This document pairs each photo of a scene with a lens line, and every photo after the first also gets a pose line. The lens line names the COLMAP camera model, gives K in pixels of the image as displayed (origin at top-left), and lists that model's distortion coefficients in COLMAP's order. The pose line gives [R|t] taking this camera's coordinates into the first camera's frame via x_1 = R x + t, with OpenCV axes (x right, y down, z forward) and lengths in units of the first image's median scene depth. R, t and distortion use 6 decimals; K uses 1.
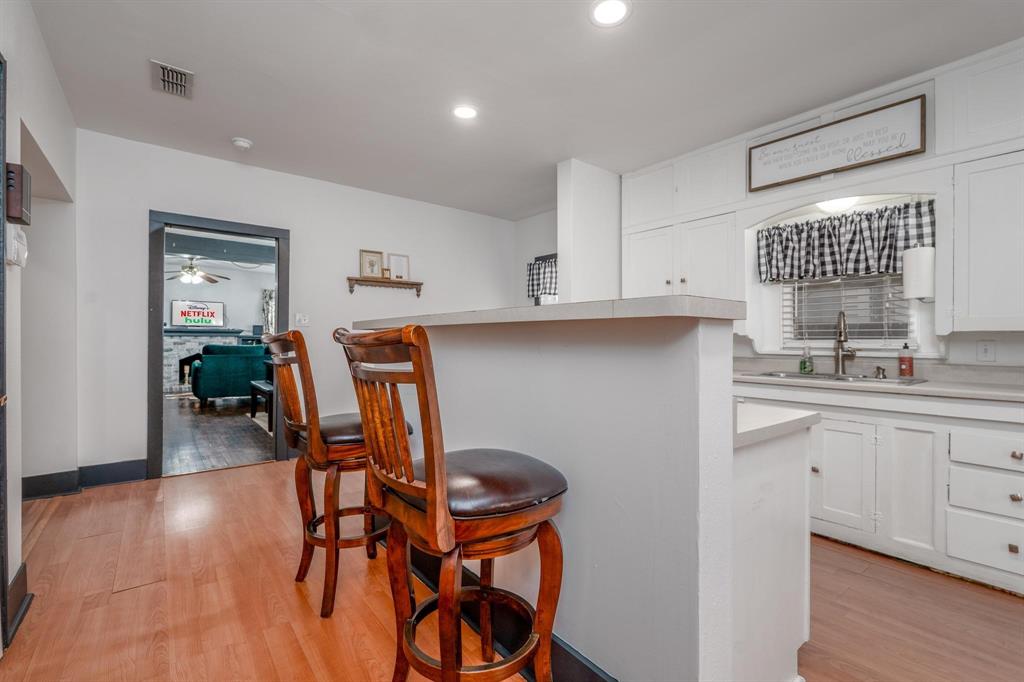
lens RADIAL K [[462.5, 0, 514.0], [0, 462.5, 335.0], [0, 0, 1]] dist [-0.007868, 0.001345]
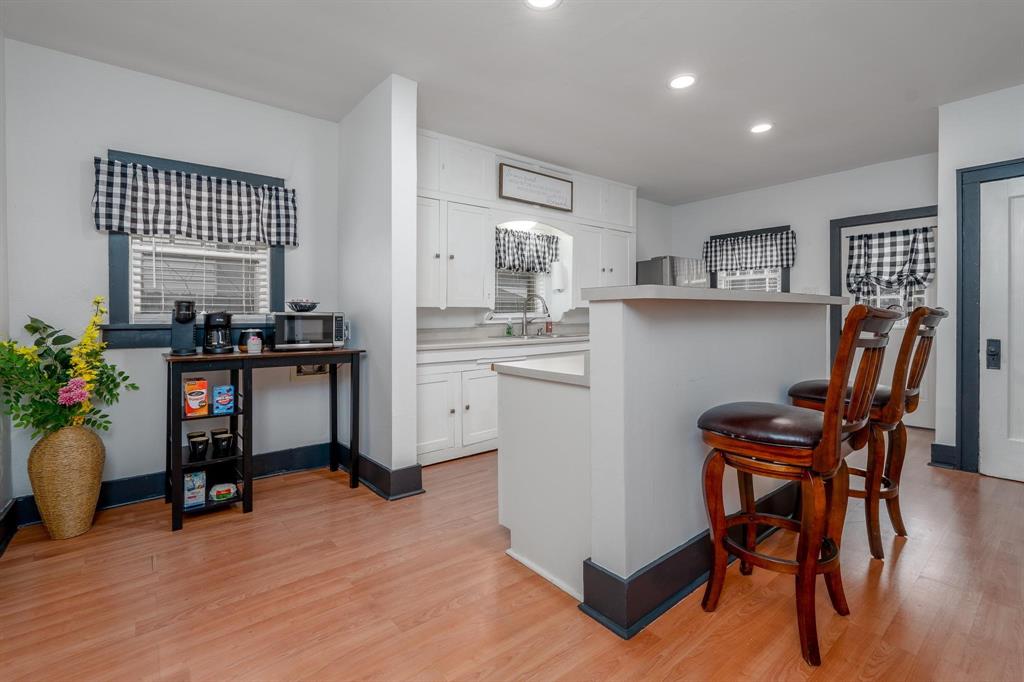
lens RADIAL K [[462.5, 0, 510.3], [0, 462.5, 335.1], [0, 0, 1]] dist [-0.007868, 0.001345]
pose [[-0.001781, -0.034743, 0.999395, -0.850588], [0.008485, 0.999360, 0.034757, 0.032972], [-0.999962, 0.008542, -0.001485, 1.044540]]
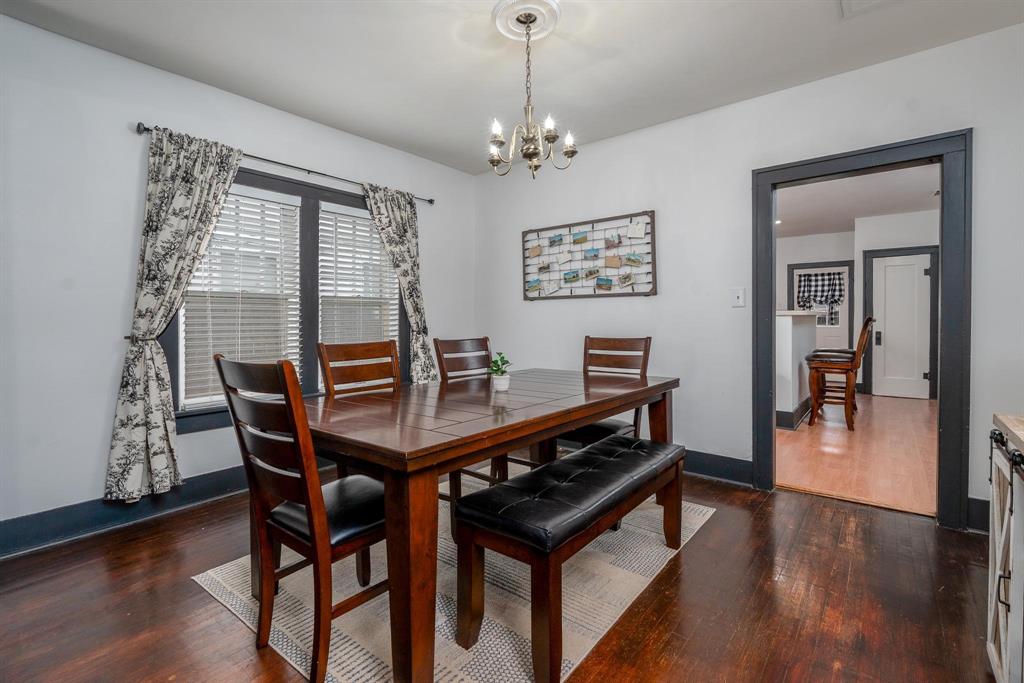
lens RADIAL K [[462.5, 0, 515.5], [0, 462.5, 335.1], [0, 0, 1]] dist [-0.007868, 0.001345]
pose [[-0.213463, -0.024133, 0.976653, -1.436363], [0.012223, 0.999551, 0.027370, 0.026851], [-0.976875, 0.017780, -0.213072, 1.889758]]
